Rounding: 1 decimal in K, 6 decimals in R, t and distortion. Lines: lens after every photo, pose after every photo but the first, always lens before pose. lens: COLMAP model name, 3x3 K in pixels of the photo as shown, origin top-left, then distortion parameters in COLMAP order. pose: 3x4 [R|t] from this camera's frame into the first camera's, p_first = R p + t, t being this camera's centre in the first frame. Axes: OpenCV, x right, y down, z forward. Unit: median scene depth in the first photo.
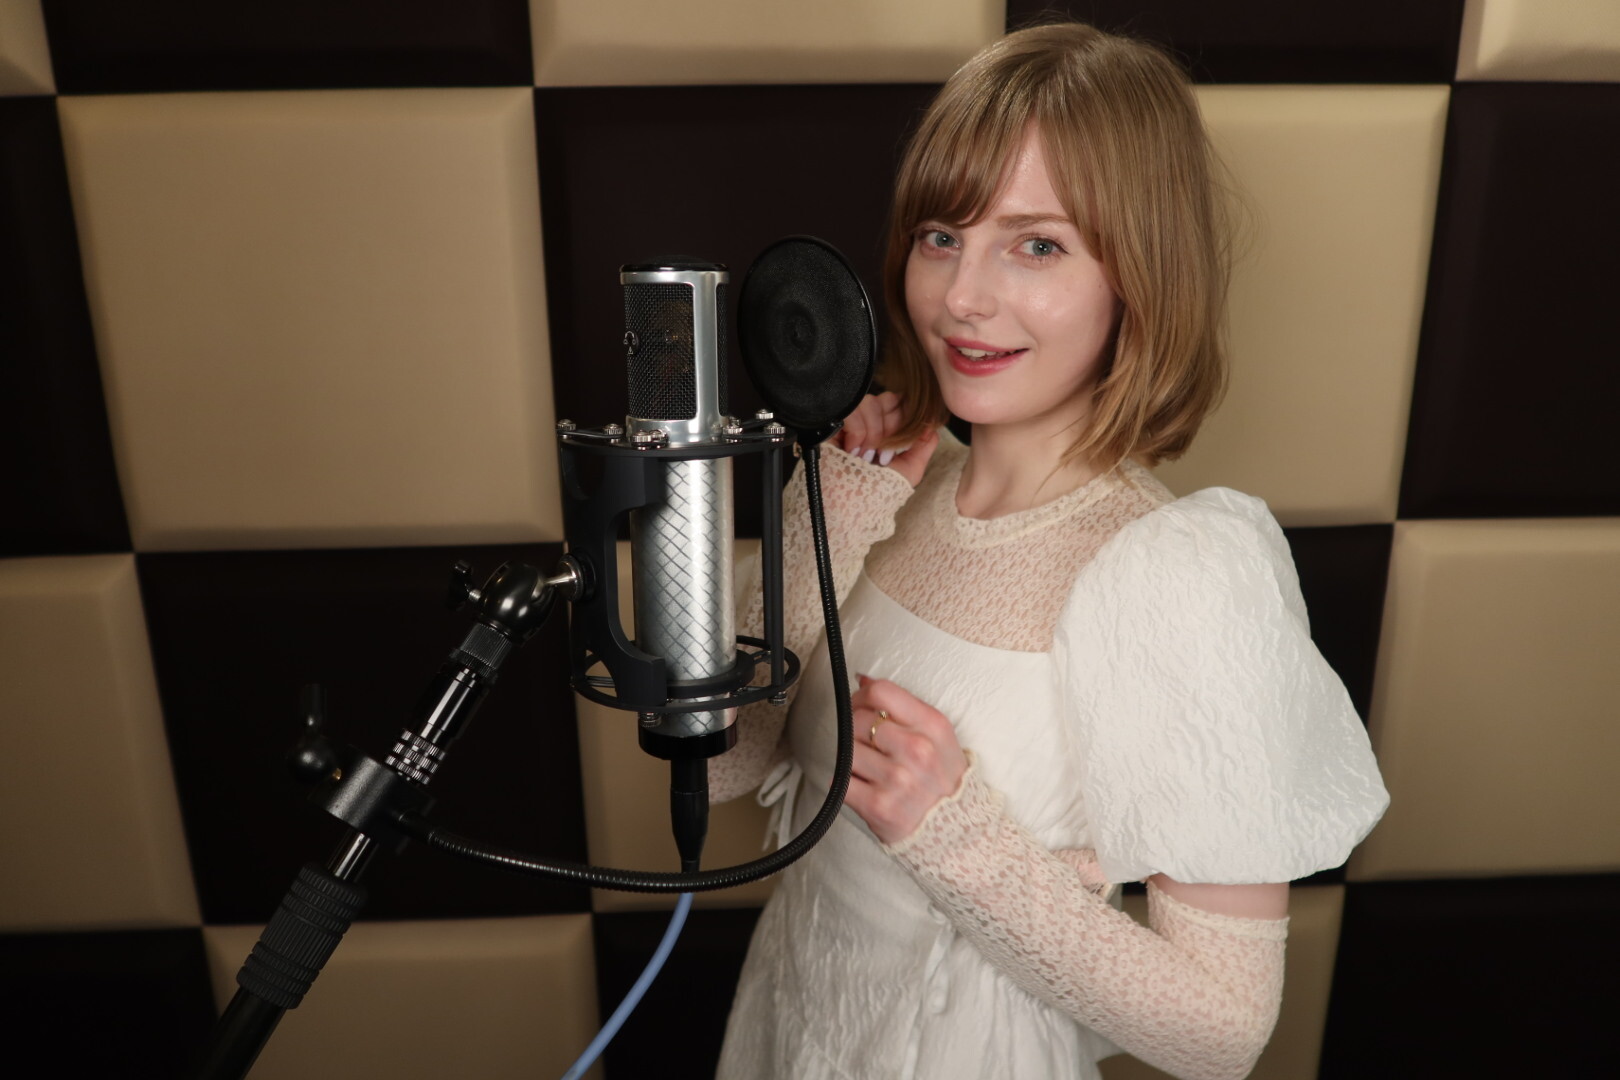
lens RADIAL K [[1111.0, 0, 810.0], [0, 1111.0, 540.0], [0, 0, 1]] dist [-0.030537, 0.003557]
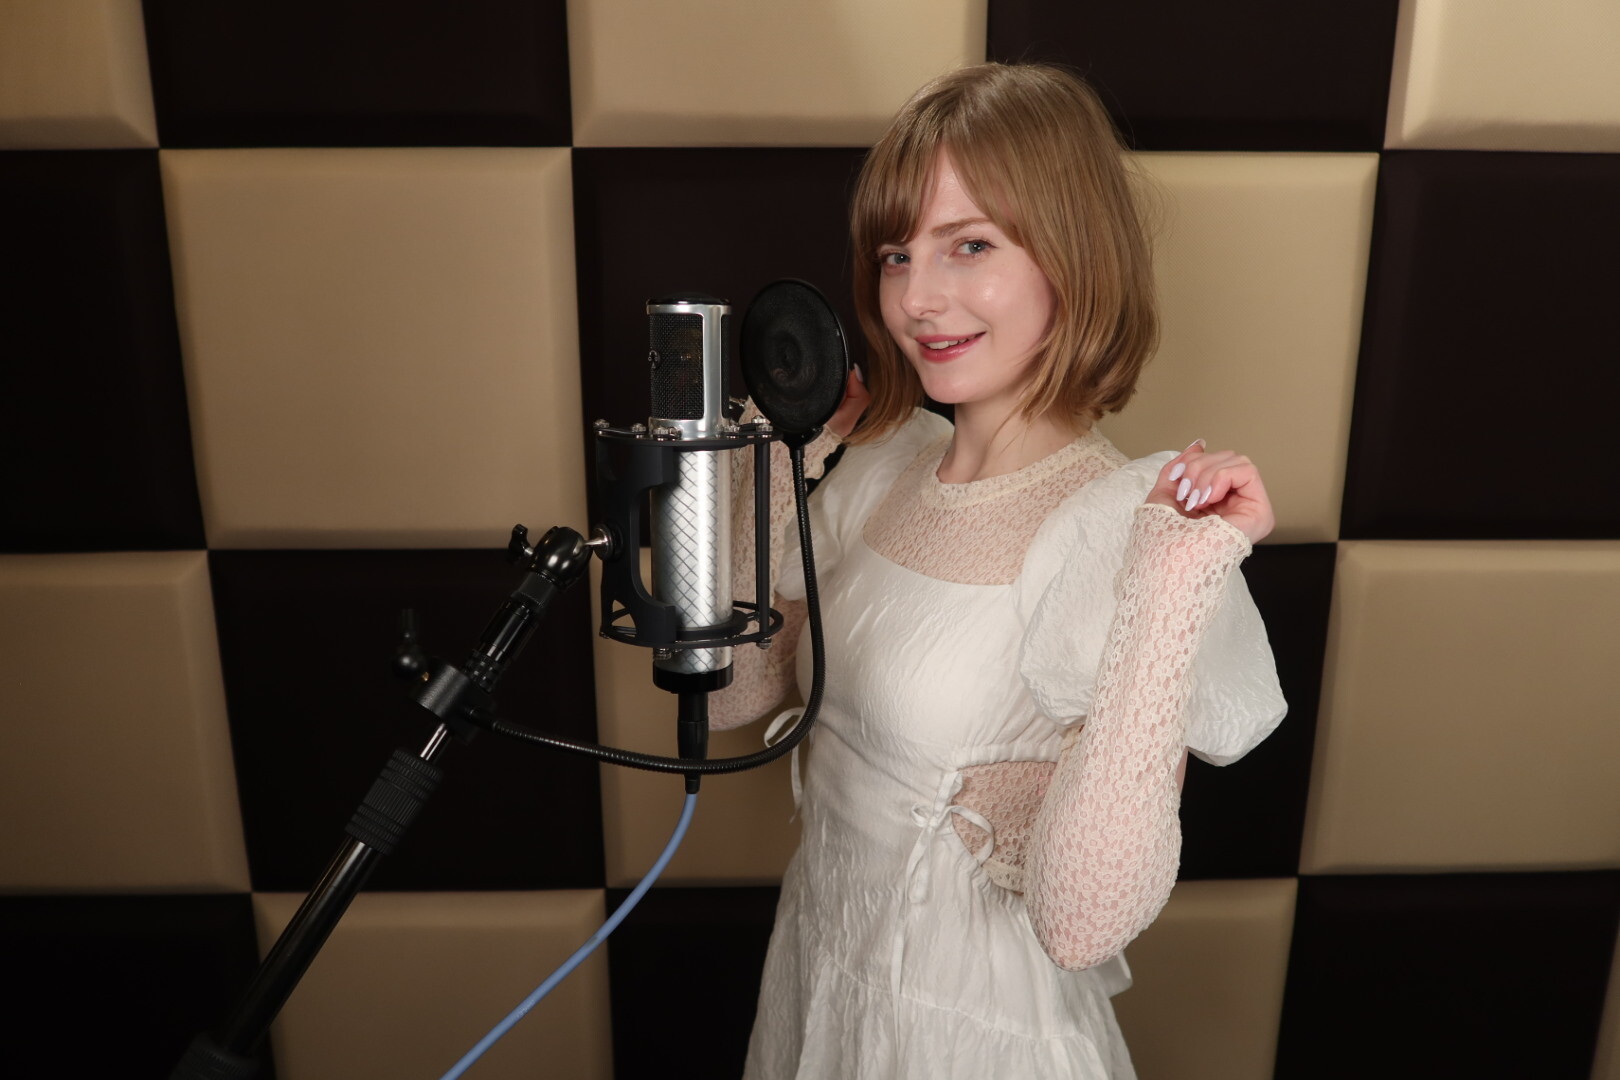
lens RADIAL K [[1111.0, 0, 810.0], [0, 1111.0, 540.0], [0, 0, 1]] dist [-0.030537, 0.003557]
pose [[0.999776, 0.015912, -0.013946, 0.039427], [-0.016411, 0.999200, -0.036462, 0.072970], [0.013354, 0.036683, 0.999238, -0.266522]]
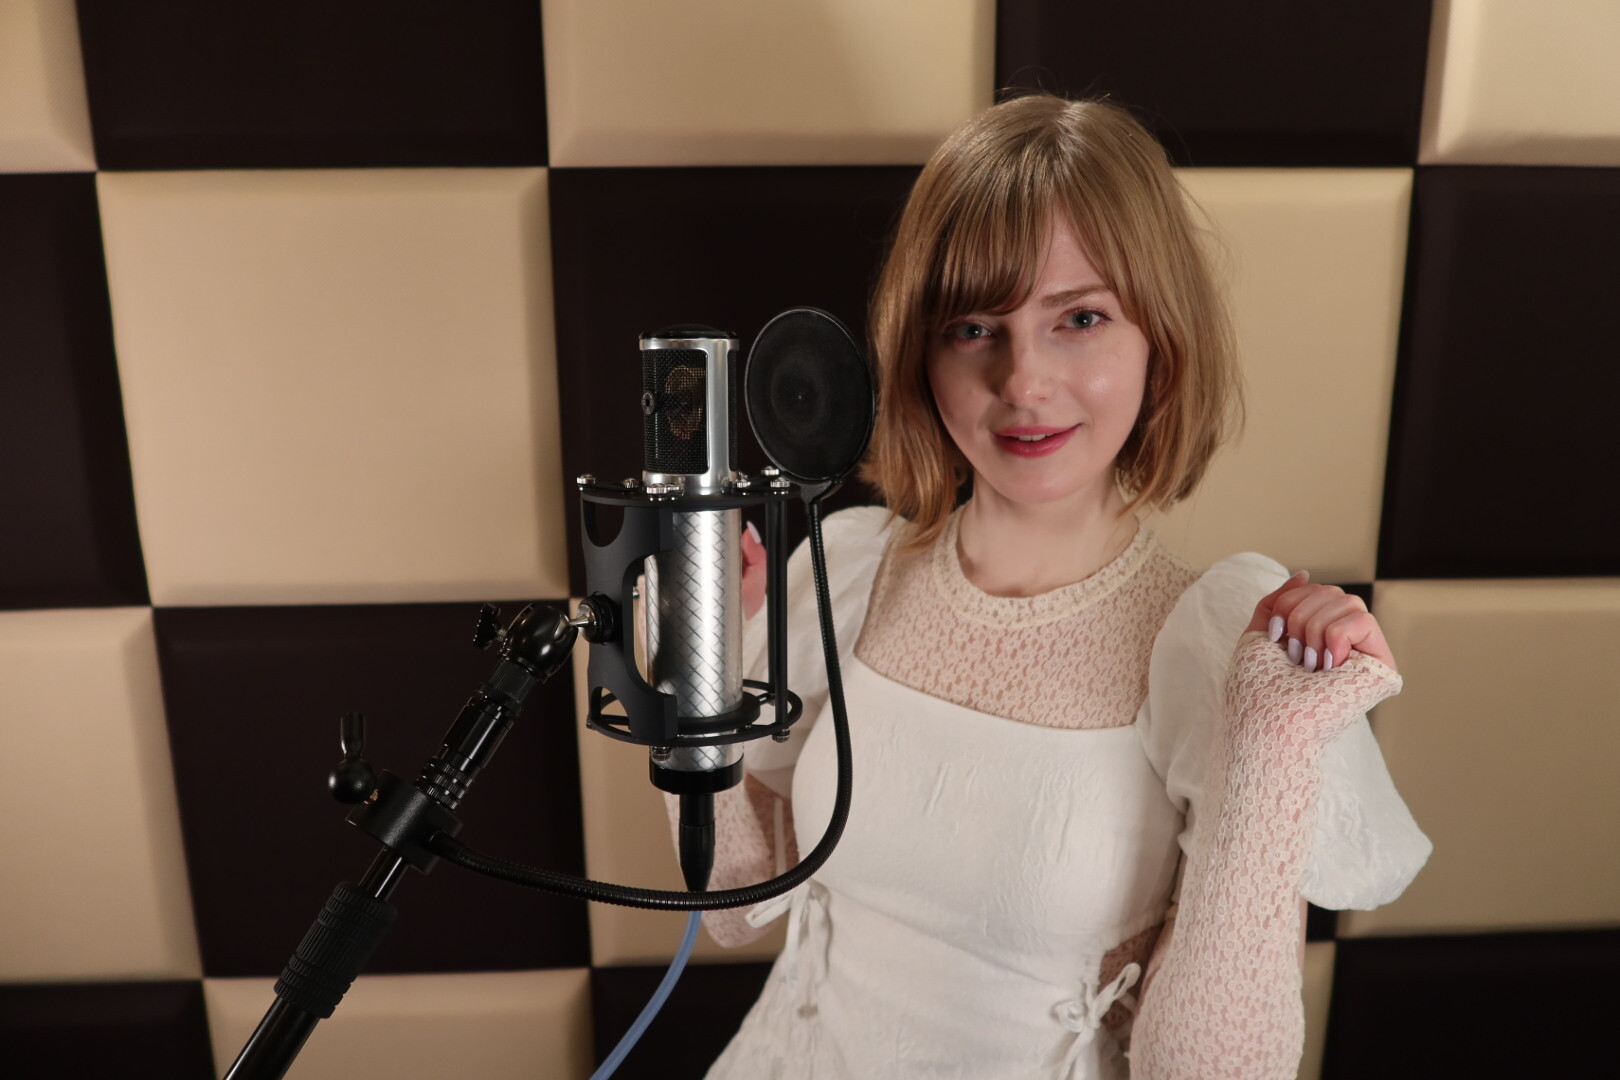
lens RADIAL K [[1111.0, 0, 810.0], [0, 1111.0, 540.0], [0, 0, 1]] dist [-0.030537, 0.003557]
pose [[0.999988, 0.004775, -0.001346, -0.001168], [-0.004849, 0.998121, -0.061083, 0.021102], [0.001051, 0.061088, 0.998132, -0.076419]]
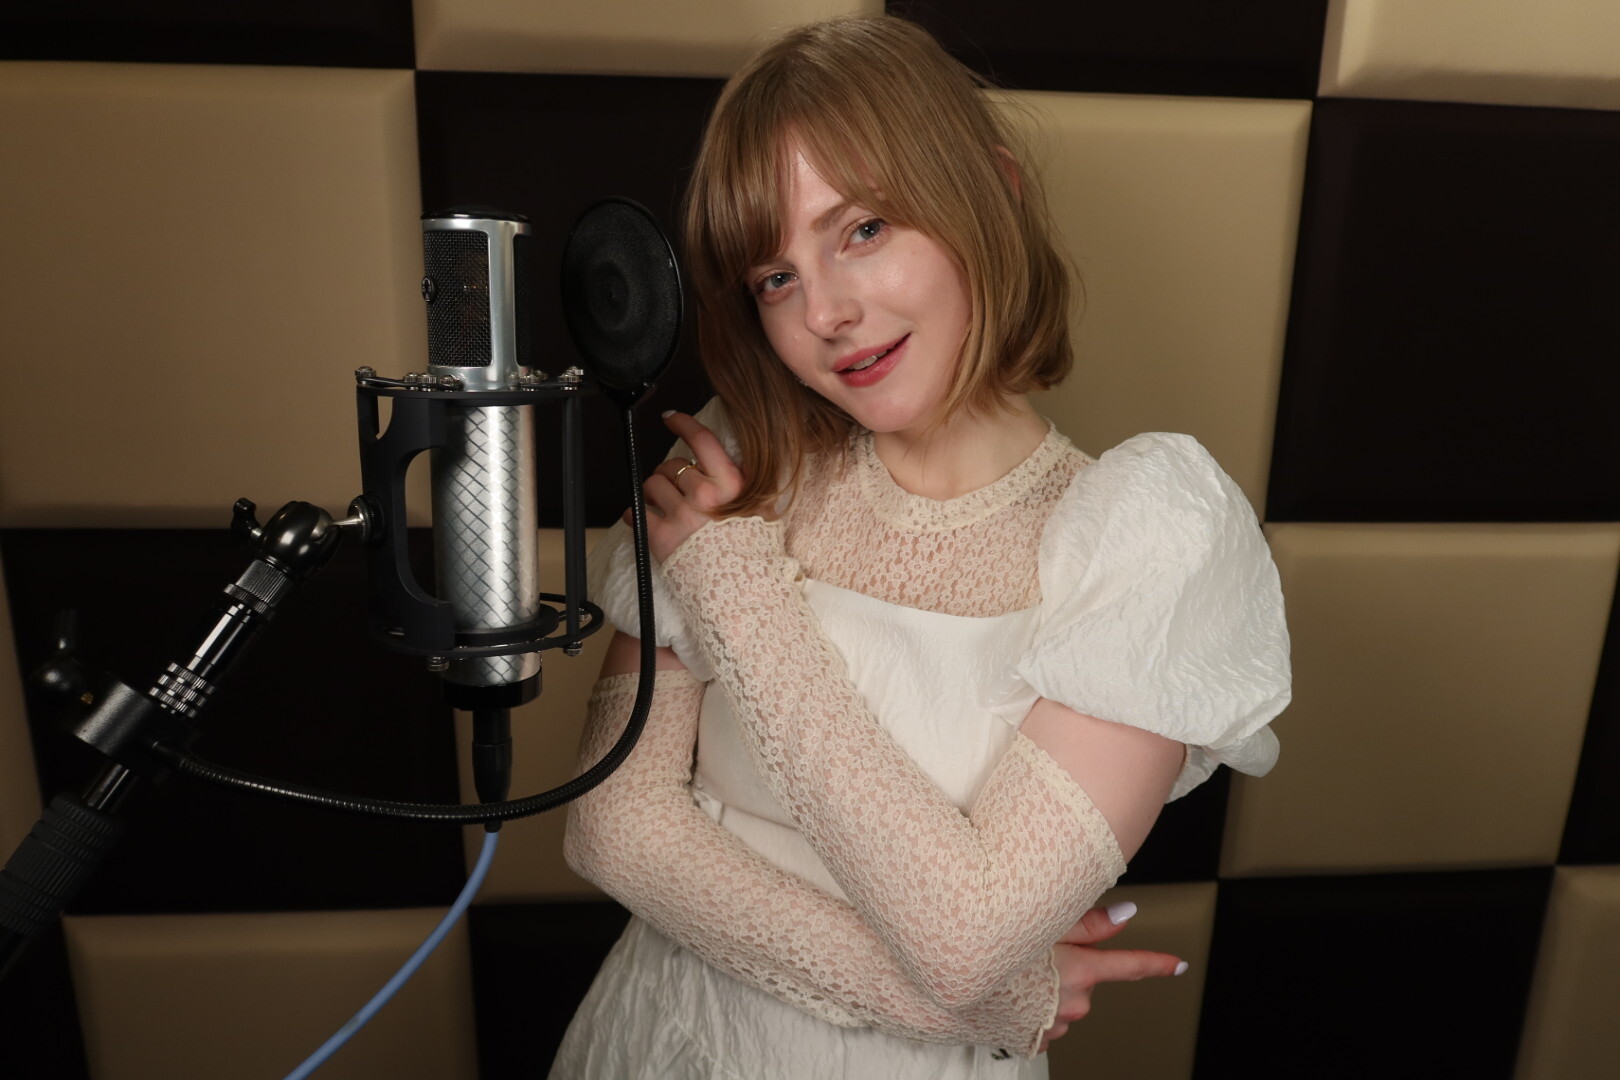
lens RADIAL K [[1111.0, 0, 810.0], [0, 1111.0, 540.0], [0, 0, 1]] dist [-0.030537, 0.003557]
pose [[0.998584, 0.019404, 0.049525, 0.137147], [-0.018420, 0.999625, -0.020257, 0.062390], [-0.049900, 0.019316, 0.998567, -0.017494]]
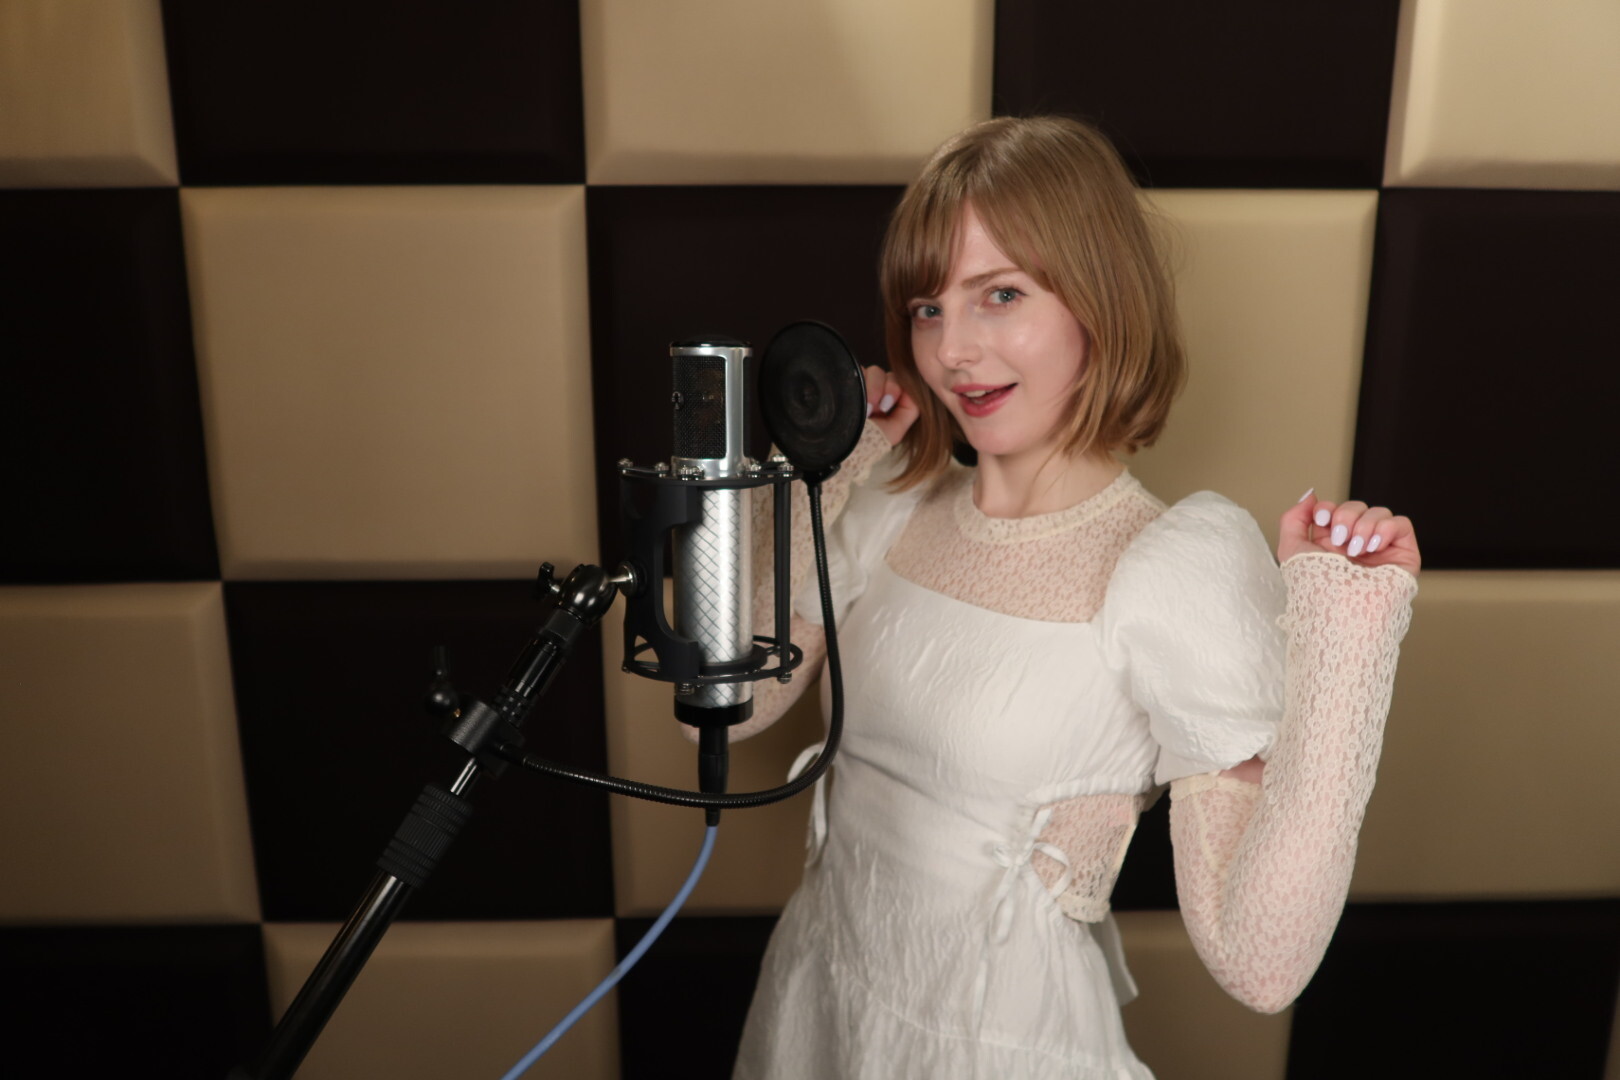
lens RADIAL K [[1111.0, 0, 810.0], [0, 1111.0, 540.0], [0, 0, 1]] dist [-0.030537, 0.003557]
pose [[0.999815, 0.014085, -0.013063, 0.014979], [-0.014827, 0.998176, -0.058523, 0.060364], [0.012215, 0.058706, 0.998201, -0.293919]]
